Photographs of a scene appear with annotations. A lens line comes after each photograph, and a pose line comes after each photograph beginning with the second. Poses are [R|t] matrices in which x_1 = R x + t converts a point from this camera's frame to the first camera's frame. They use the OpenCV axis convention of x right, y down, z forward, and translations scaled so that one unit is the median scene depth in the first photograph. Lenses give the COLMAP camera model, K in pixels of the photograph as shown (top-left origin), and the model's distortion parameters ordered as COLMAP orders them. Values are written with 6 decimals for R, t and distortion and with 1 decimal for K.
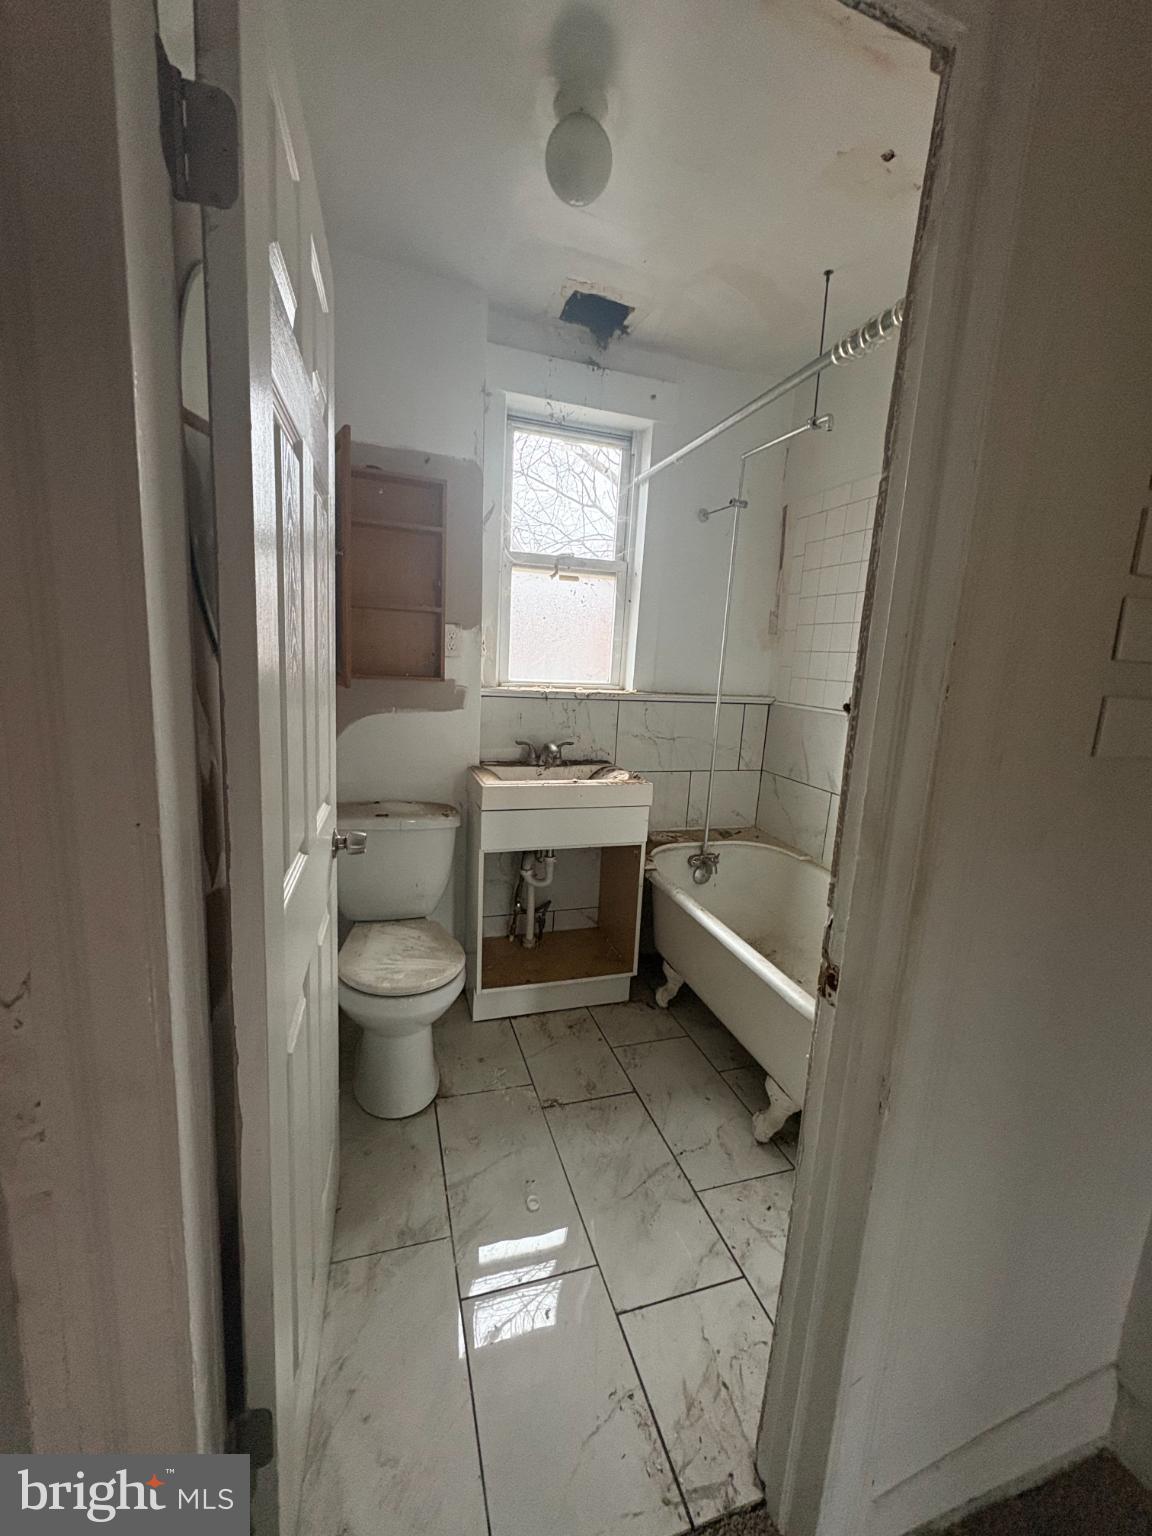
lens RADIAL K [[610.2, 0, 576.3], [0, 610.2, 770.5], [0, 0, 1]] dist [-0.000079, 0.000031]
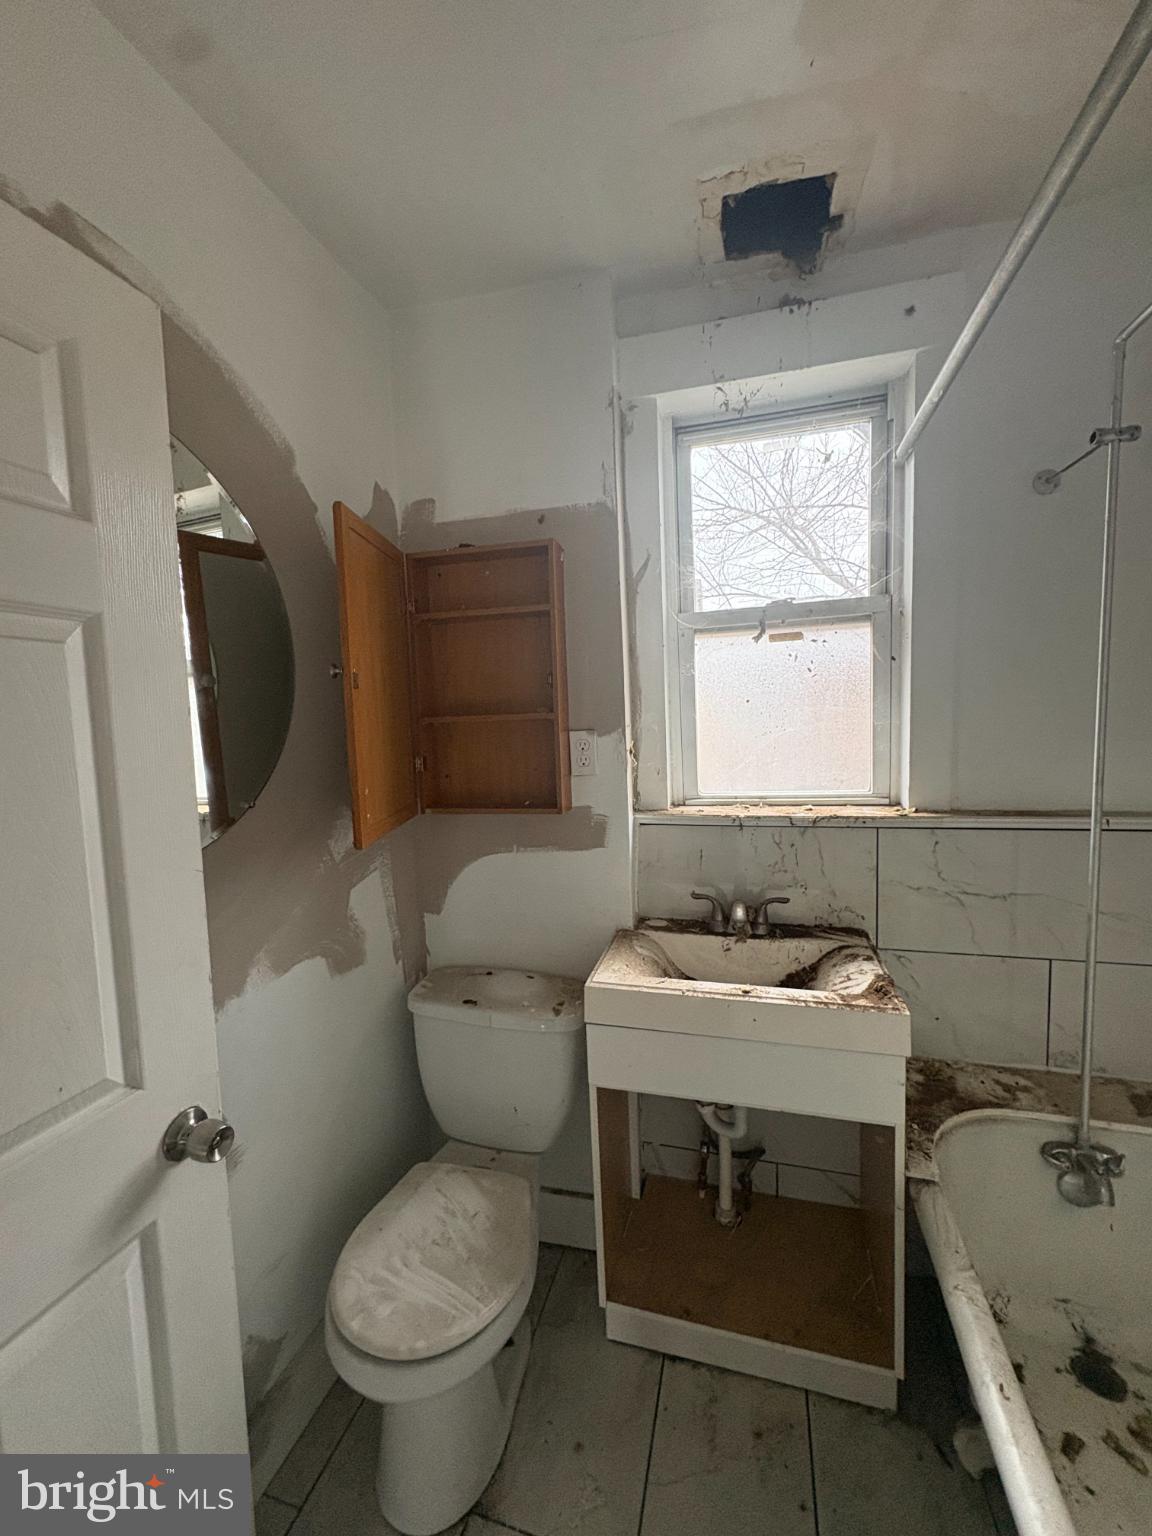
lens RADIAL K [[613.3, 0, 572.7], [0, 613.3, 772.2], [0, 0, 1]] dist [-0.001666, -0.000460]
pose [[0.825023, -0.031422, -0.564224, 0.170955], [-0.023079, 0.995746, -0.089201, -0.115272], [0.564627, 0.086614, 0.820789, 0.370771]]
